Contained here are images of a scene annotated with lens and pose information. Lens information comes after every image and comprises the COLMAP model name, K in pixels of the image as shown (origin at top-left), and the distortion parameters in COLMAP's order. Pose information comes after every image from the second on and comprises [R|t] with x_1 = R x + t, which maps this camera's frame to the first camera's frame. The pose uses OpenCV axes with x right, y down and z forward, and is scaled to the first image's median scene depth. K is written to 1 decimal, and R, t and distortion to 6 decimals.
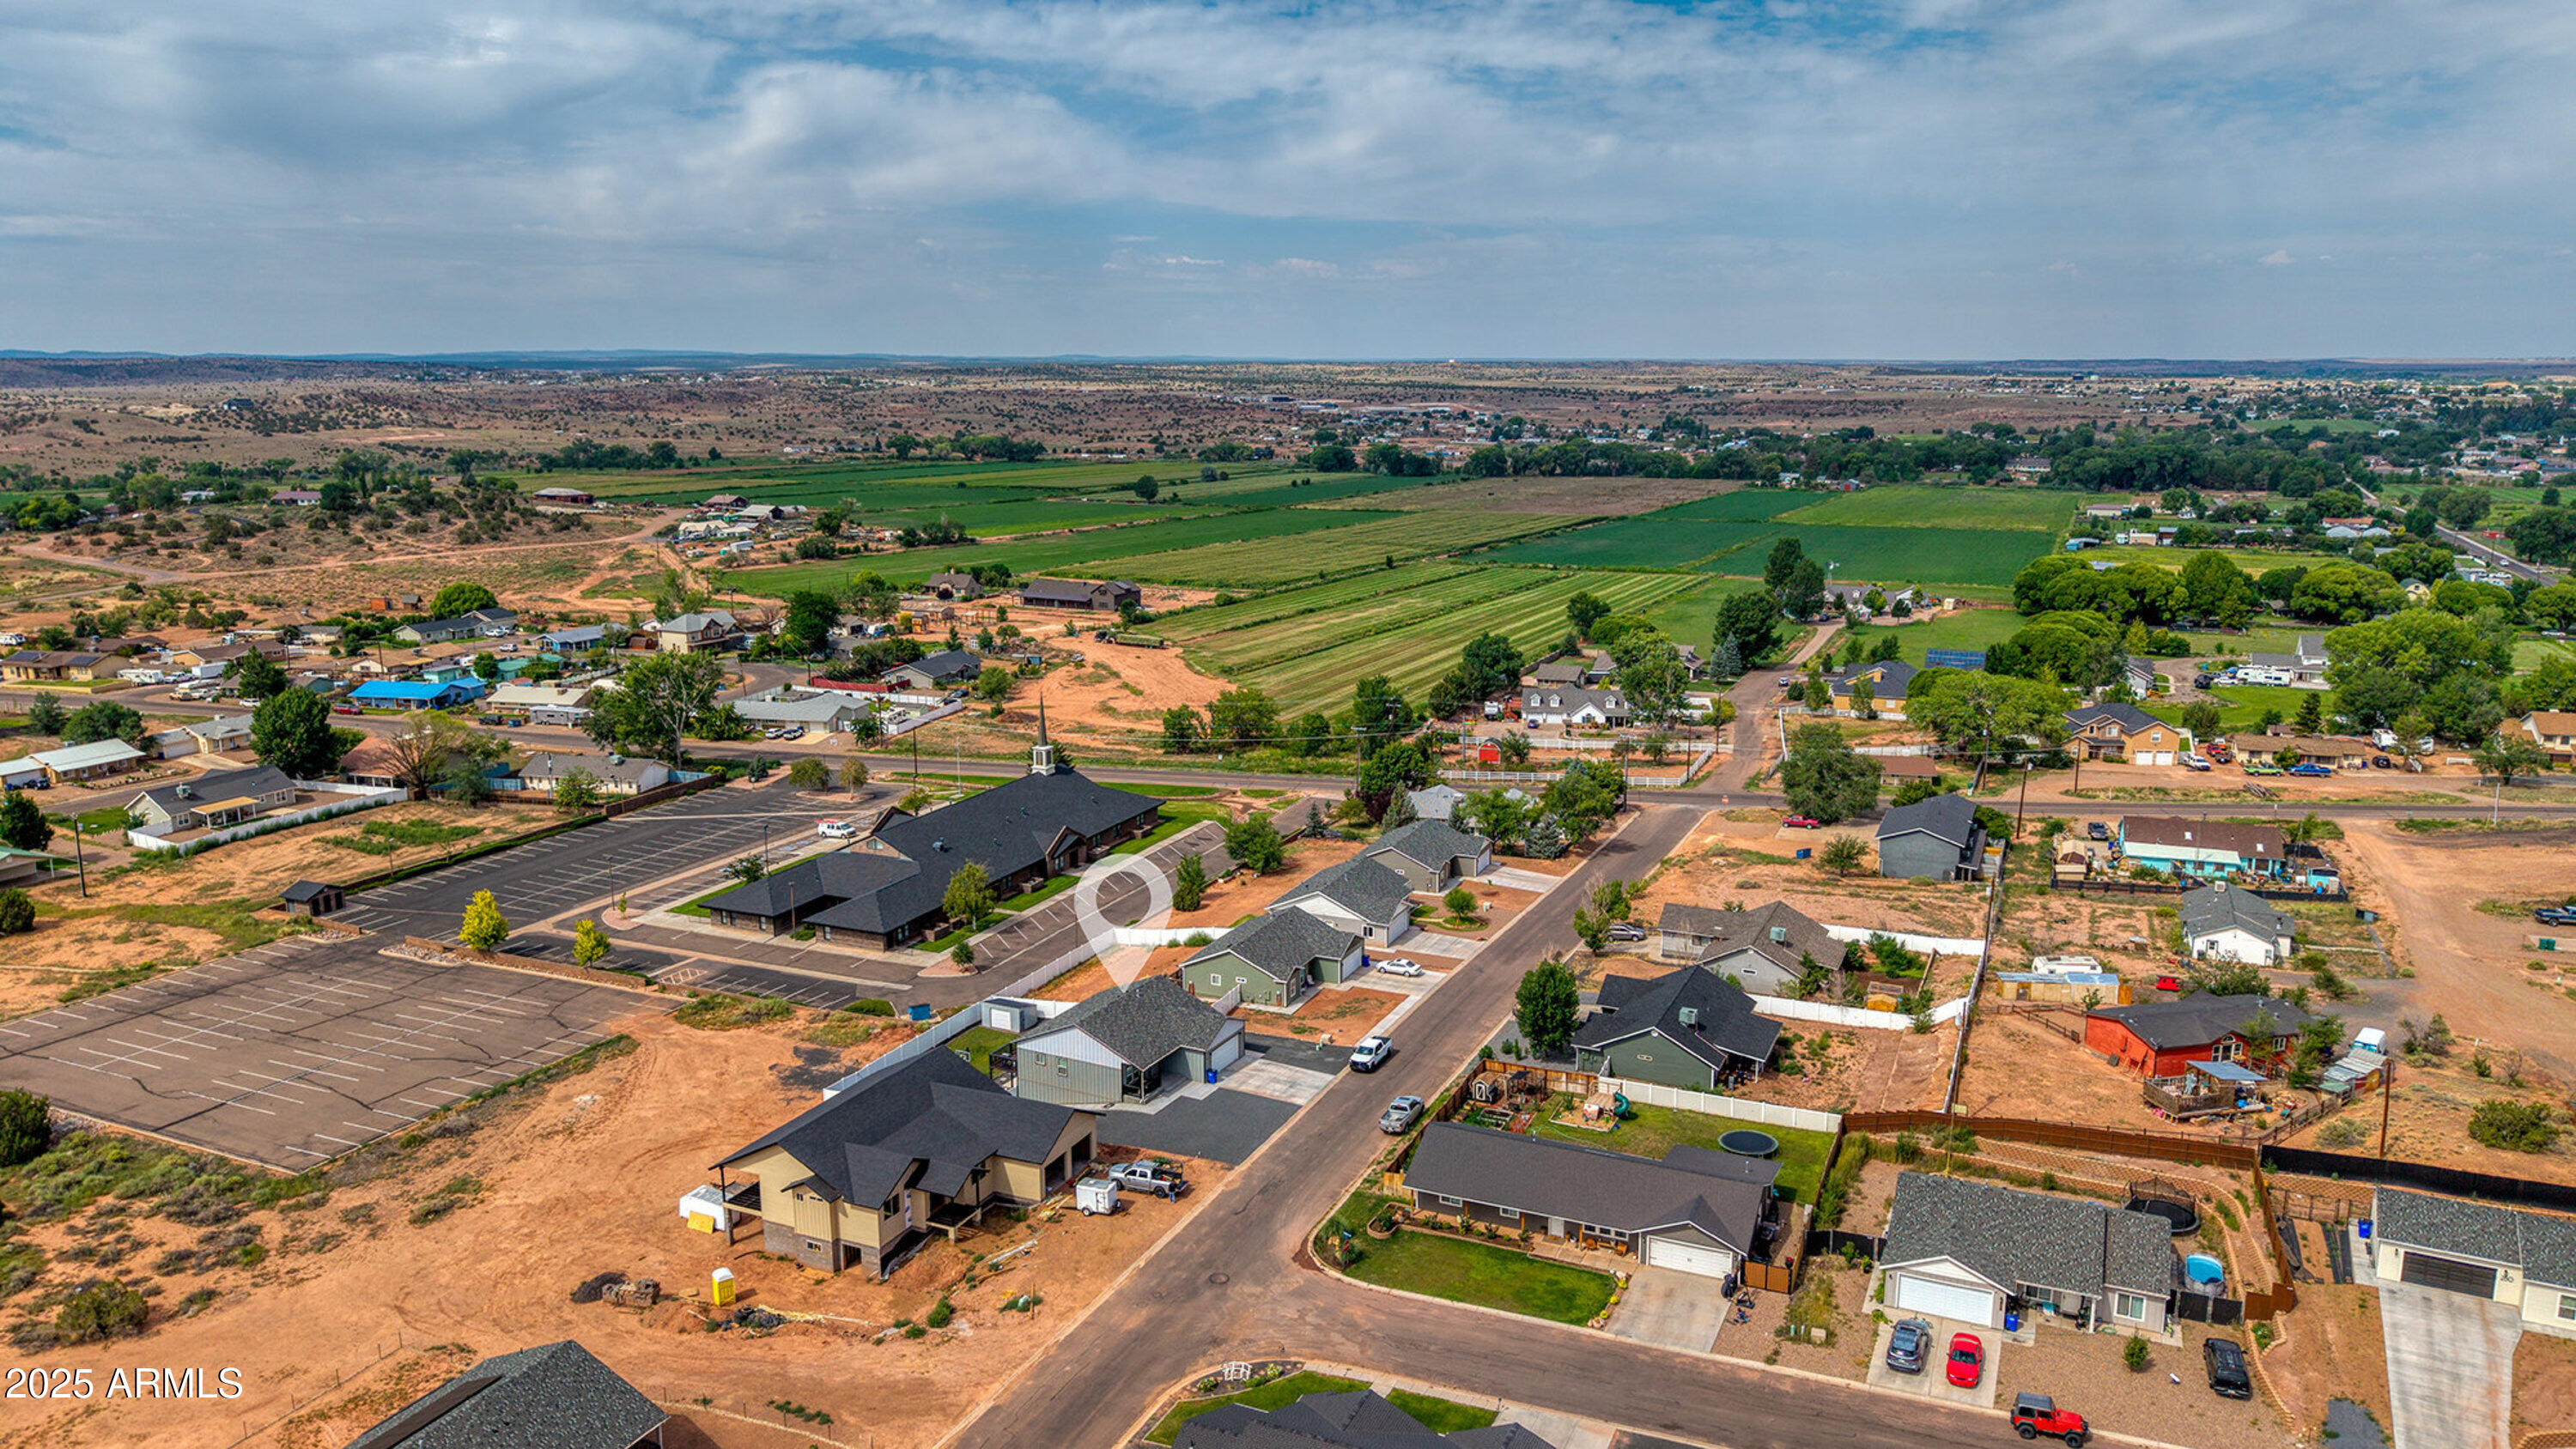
lens RADIAL K [[1720.9, 0, 1288.0], [0, 1720.9, 724.5], [0, 0, 1]] dist [0.017659, -0.017848]
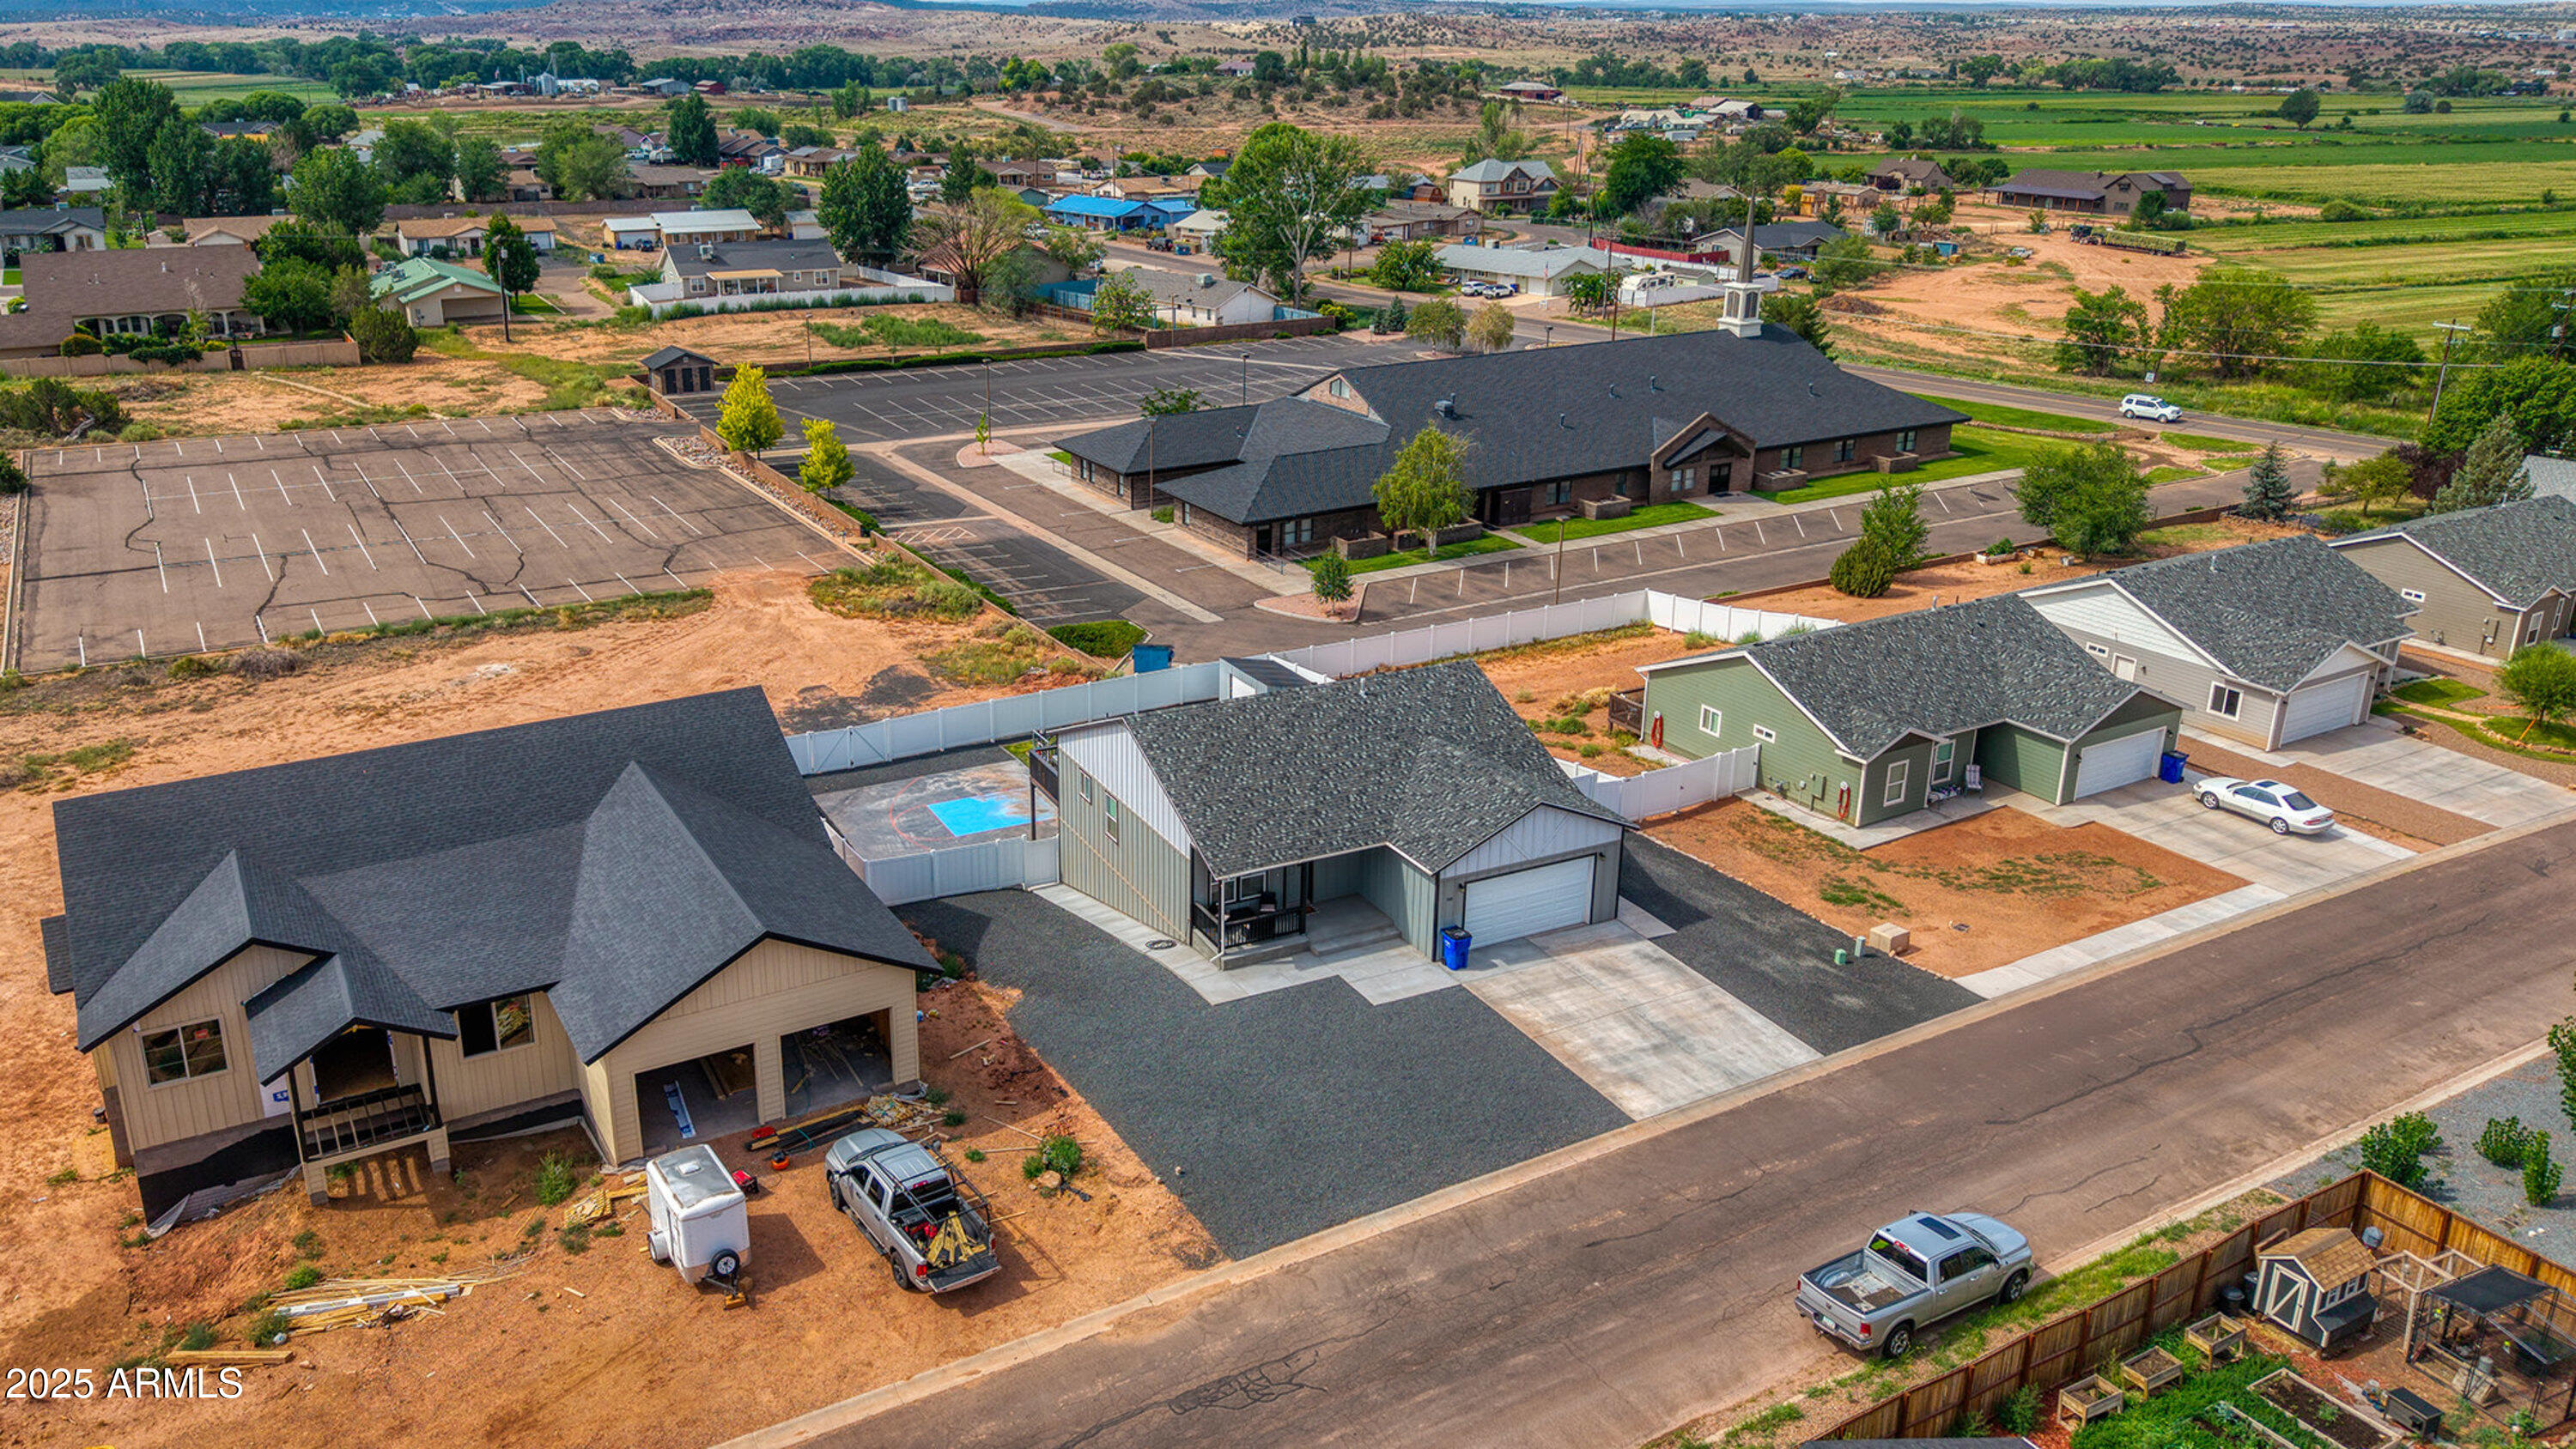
lens RADIAL K [[1720.9, 0, 1288.0], [0, 1720.9, 724.5], [0, 0, 1]] dist [0.017659, -0.017848]
pose [[0.805649, 0.211678, -0.553284, 0.094035], [-0.124079, 0.973560, 0.191795, 0.078333], [0.579254, -0.085869, 0.810612, 0.570939]]
